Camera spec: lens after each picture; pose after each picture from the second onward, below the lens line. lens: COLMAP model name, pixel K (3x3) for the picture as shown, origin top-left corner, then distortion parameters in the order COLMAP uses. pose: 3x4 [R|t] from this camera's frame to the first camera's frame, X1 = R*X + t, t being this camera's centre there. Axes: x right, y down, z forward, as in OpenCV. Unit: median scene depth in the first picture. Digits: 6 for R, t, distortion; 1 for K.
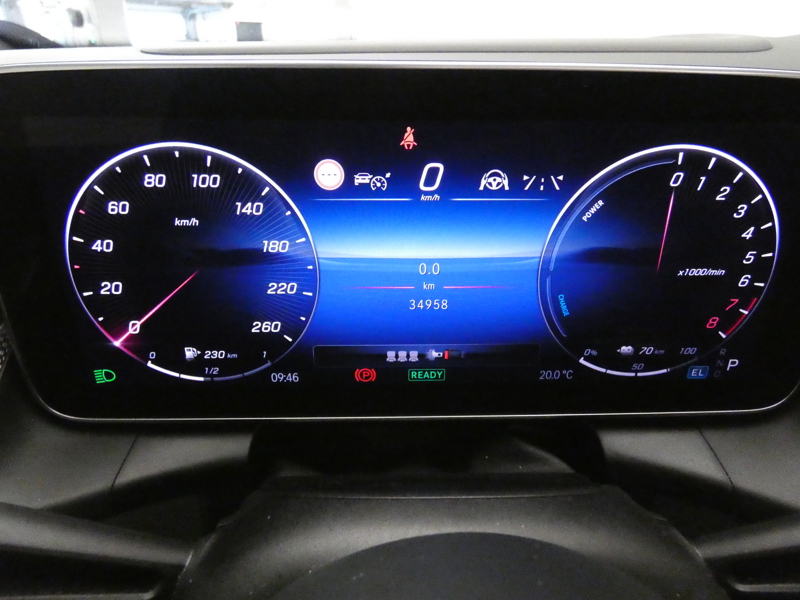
lens RADIAL K [[475.2, 0, 400.0], [0, 475.2, 300.0], [0, 0, 1]] dist [-0.003129, 0.000567]
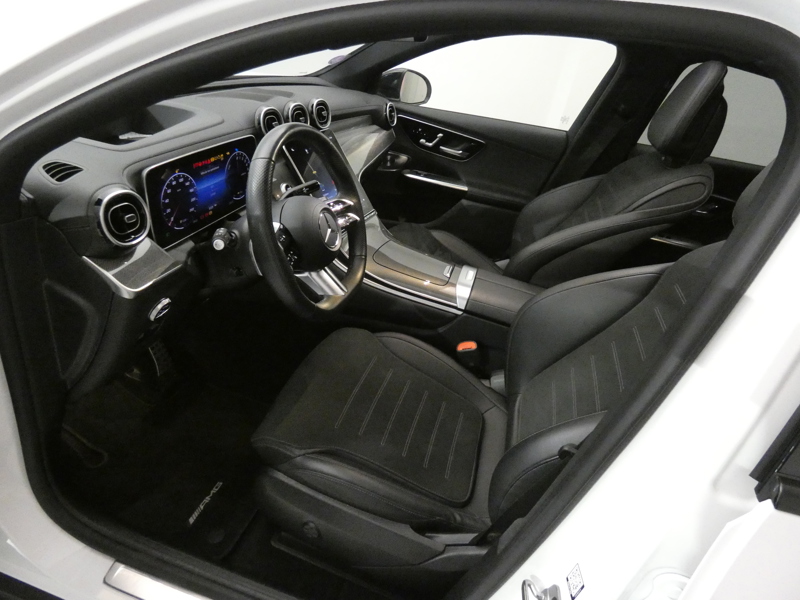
lens RADIAL K [[475.2, 0, 400.0], [0, 475.2, 300.0], [0, 0, 1]] dist [-0.003129, 0.000567]
pose [[0.297093, -0.463893, 0.834589, -3.962799], [0.267765, 0.879459, 0.393515, -0.445368], [-0.916536, 0.106563, 0.385495, -2.505543]]
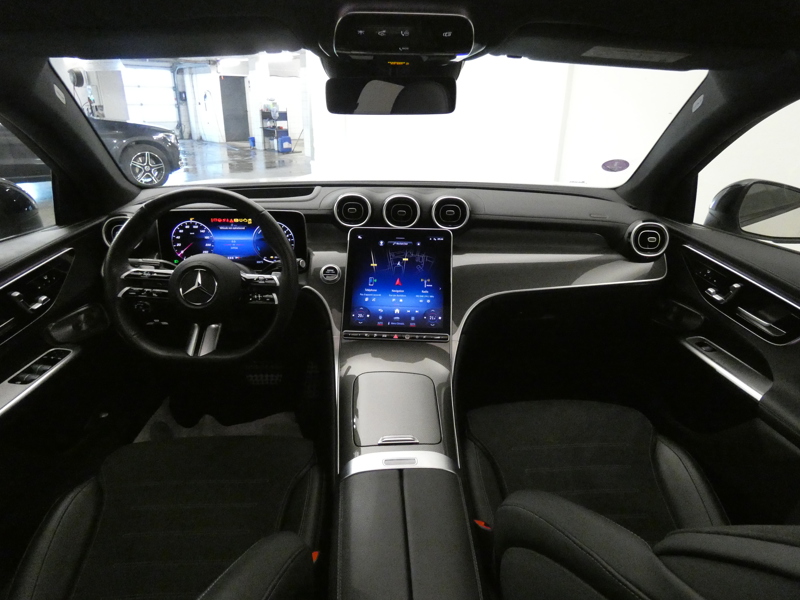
lens RADIAL K [[475.2, 0, 400.0], [0, 475.2, 300.0], [0, 0, 1]] dist [-0.003129, 0.000567]
pose [[0.999323, -0.004840, 0.036475, 1.928020], [0.007719, 0.996827, -0.079224, 1.152369], [-0.035975, 0.079452, 0.996189, -4.941931]]
